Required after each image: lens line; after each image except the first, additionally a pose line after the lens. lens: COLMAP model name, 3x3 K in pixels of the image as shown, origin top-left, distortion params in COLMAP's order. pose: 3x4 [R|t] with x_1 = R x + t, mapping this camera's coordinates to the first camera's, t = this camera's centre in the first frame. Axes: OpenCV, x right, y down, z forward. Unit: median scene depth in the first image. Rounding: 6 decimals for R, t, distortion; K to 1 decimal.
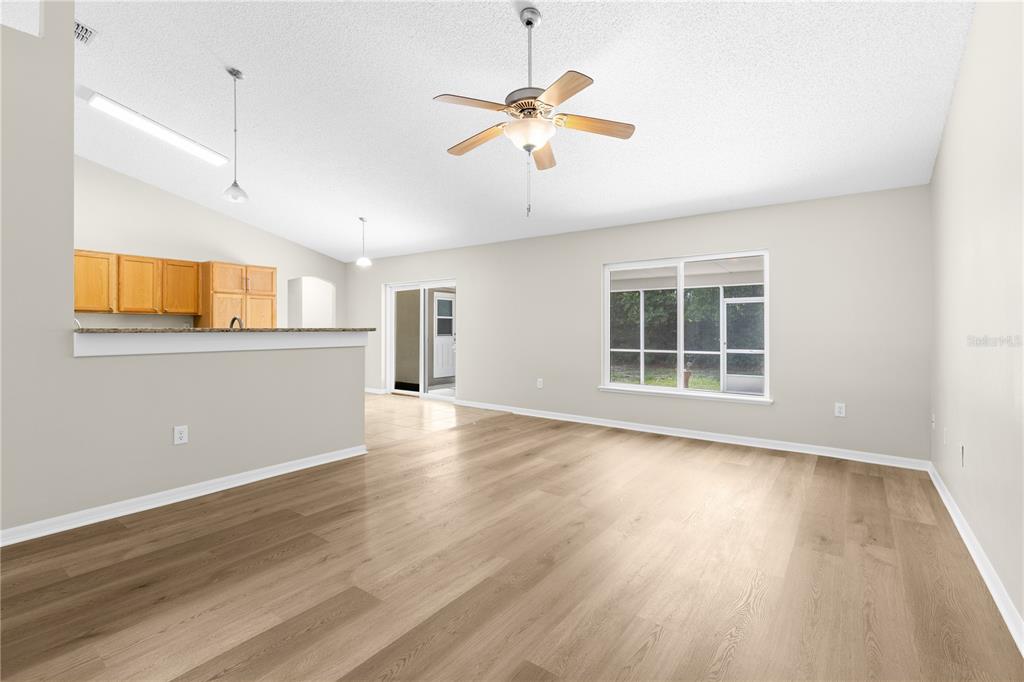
lens RADIAL K [[466.4, 0, 513.1], [0, 466.4, 327.3], [0, 0, 1]] dist [0.000277, -0.000021]
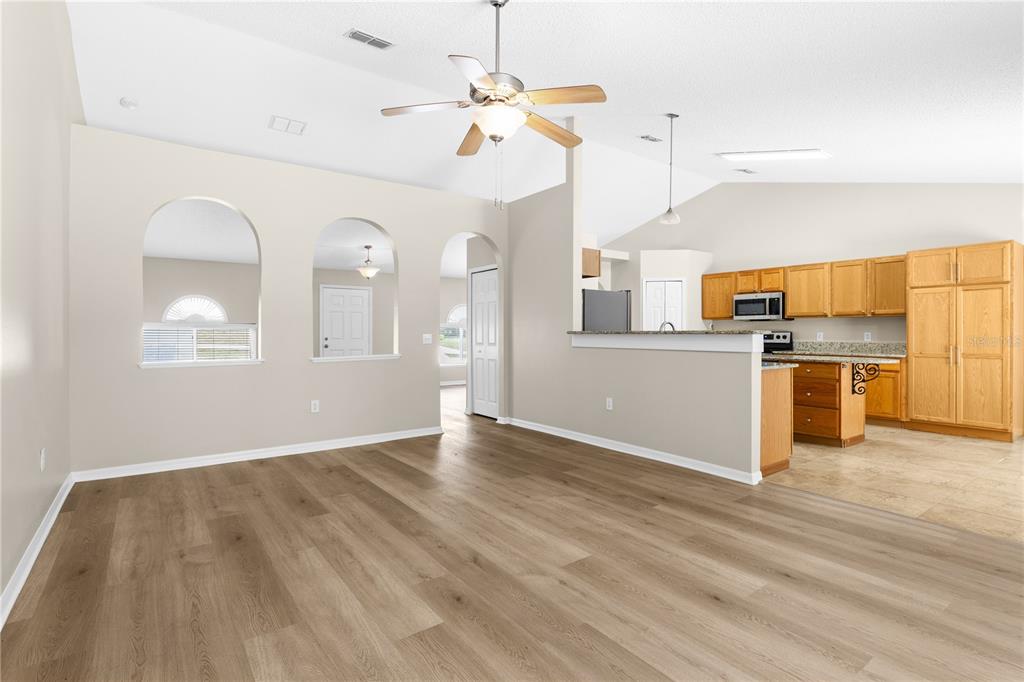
lens RADIAL K [[502.5, 0, 514.5], [0, 502.5, 334.6], [0, 0, 1]] dist [-0.002990, -0.000824]
pose [[-0.301144, 0.004408, -0.953569, 0.488240], [0.003850, 0.999987, 0.003407, 0.003309], [0.953571, -0.002645, -0.301157, 0.662101]]
